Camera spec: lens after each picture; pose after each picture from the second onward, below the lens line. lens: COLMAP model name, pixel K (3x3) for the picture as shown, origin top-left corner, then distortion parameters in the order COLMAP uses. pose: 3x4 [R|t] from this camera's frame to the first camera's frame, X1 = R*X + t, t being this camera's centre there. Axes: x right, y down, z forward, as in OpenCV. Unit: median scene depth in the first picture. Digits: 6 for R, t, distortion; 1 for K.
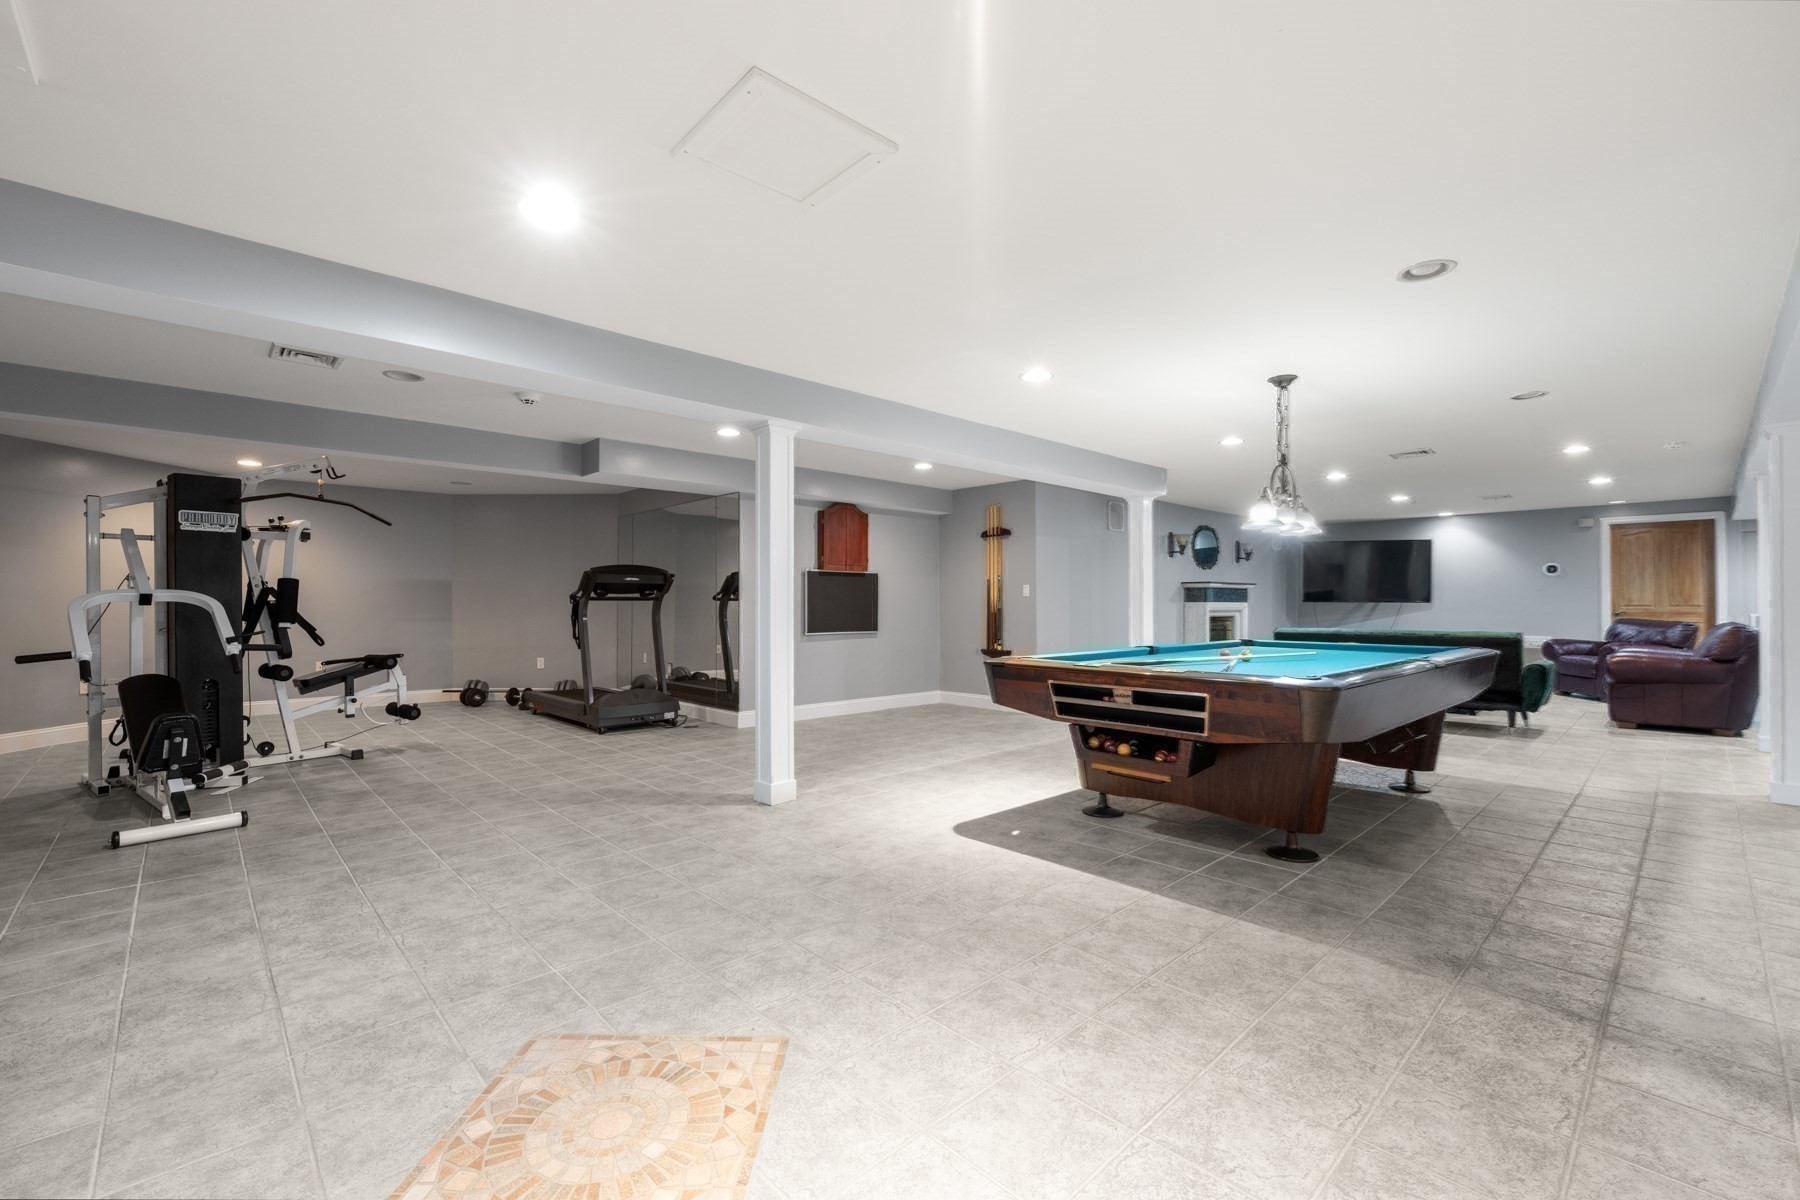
lens RADIAL K [[750.3, 0, 899.8], [0, 750.3, 600.1], [0, 0, 1]] dist [-0.003944, 0.000587]
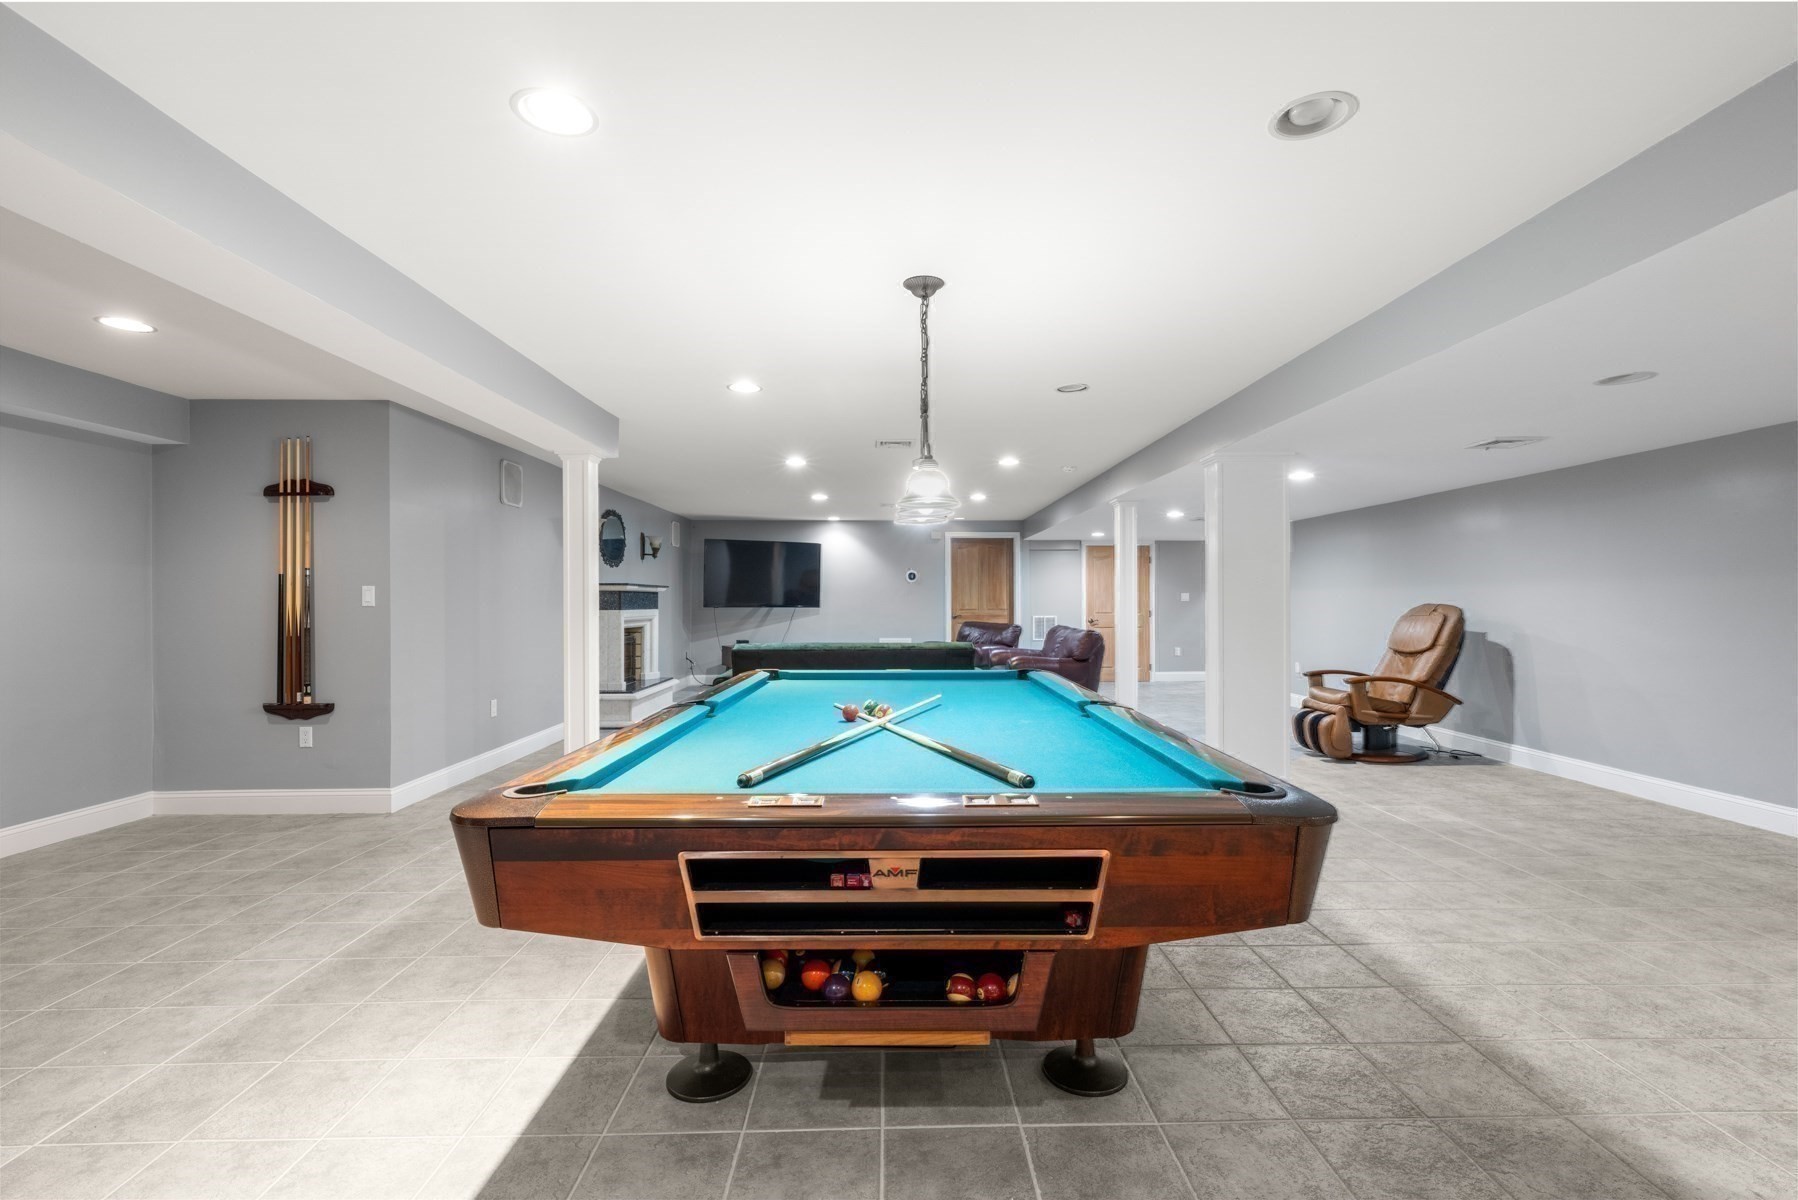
lens RADIAL K [[813.0, 0, 907.1], [0, 813.0, 594.3], [0, 0, 1]] dist [-0.004624, 0.000581]
pose [[0.669218, 0.005216, 0.743048, -0.027922], [-0.000906, 0.999980, -0.006204, -0.019491], [-0.743066, 0.003479, 0.669210, 0.536040]]
